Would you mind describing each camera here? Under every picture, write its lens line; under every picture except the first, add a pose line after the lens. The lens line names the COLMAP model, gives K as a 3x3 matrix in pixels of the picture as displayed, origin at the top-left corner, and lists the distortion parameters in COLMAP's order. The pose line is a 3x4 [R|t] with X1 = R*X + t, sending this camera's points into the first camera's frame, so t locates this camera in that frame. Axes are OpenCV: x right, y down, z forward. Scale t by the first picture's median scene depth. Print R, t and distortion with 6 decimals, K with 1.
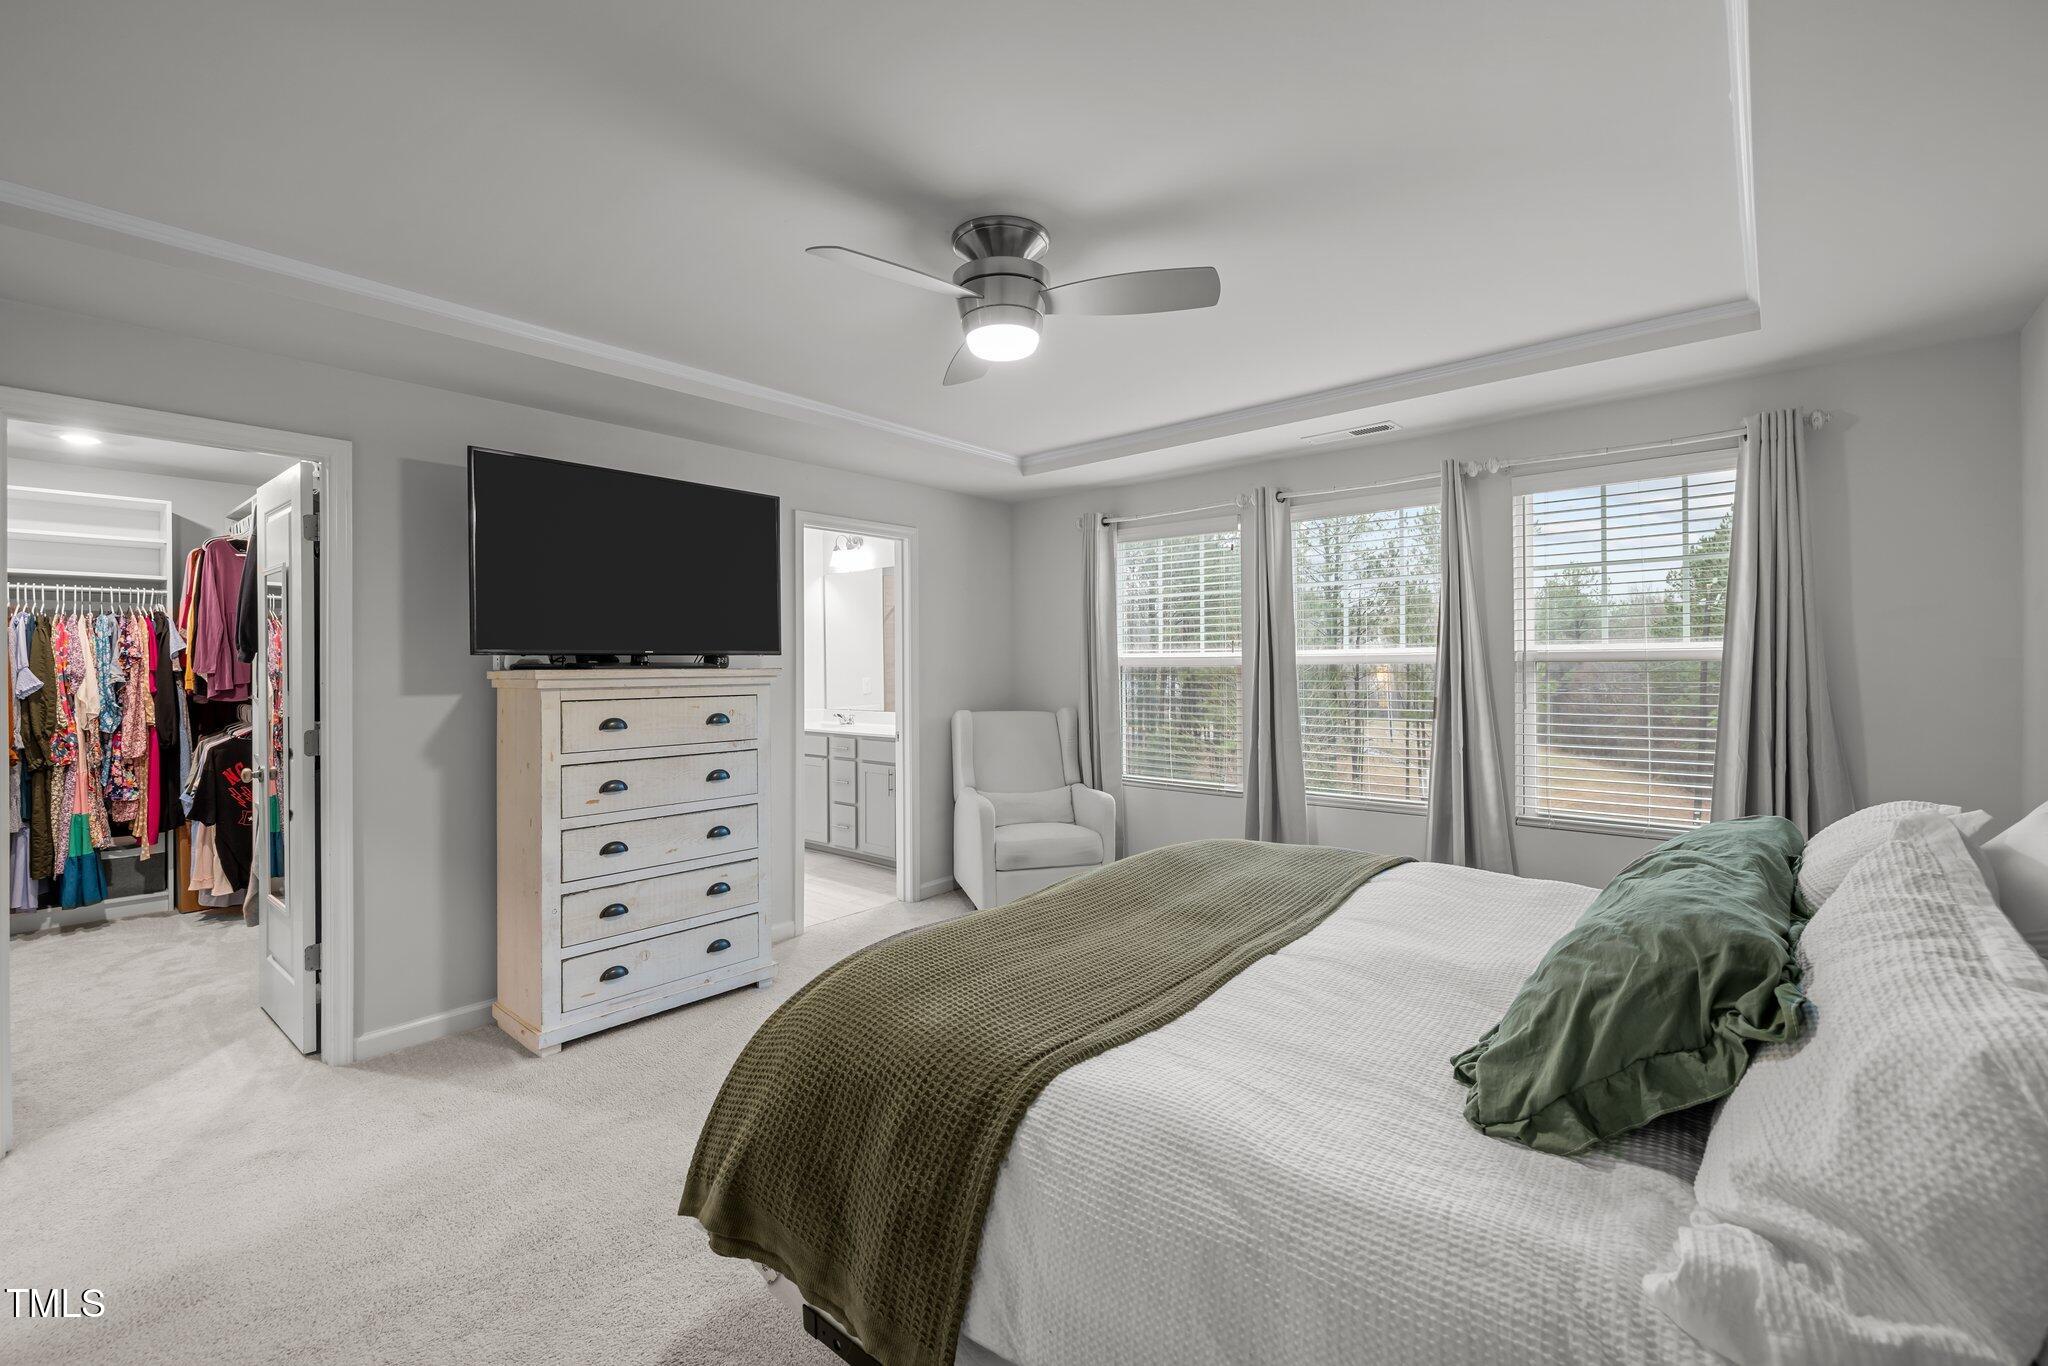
lens RADIAL K [[875.3, 0, 1027.6], [0, 875.3, 675.7], [0, 0, 1]] dist [0.000220, -0.000064]
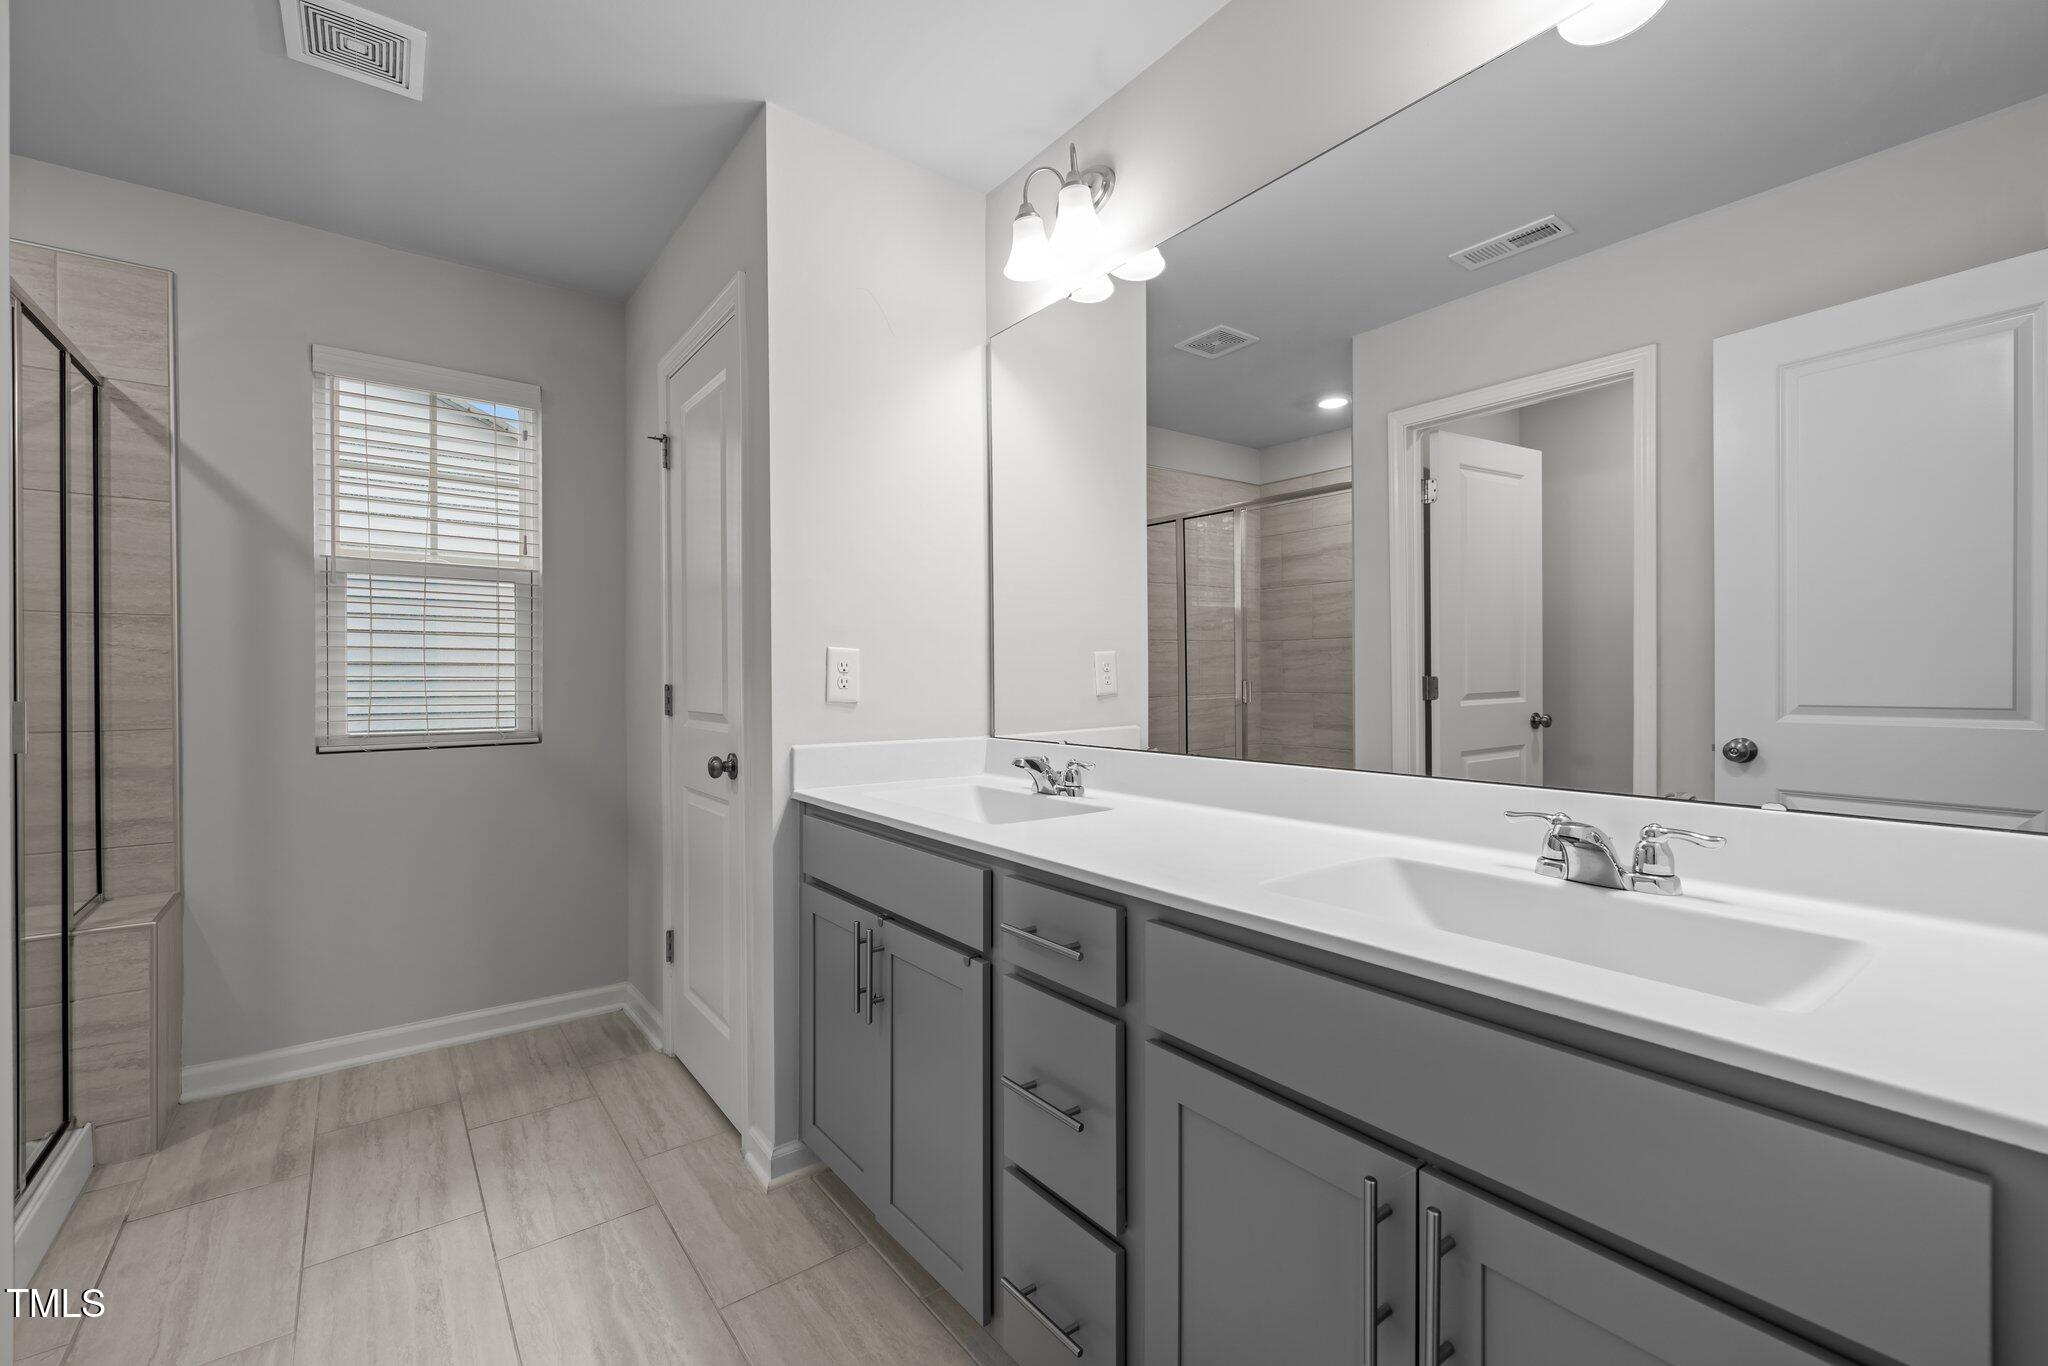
lens RADIAL K [[875.3, 0, 1022.1], [0, 875.3, 684.7], [0, 0, 1]] dist [0.000220, -0.000064]
pose [[0.978076, 0.003134, -0.208226, -0.172984], [-0.002439, 0.999991, 0.003594, 0.020061], [0.208235, -0.003007, 0.978074, 0.781043]]
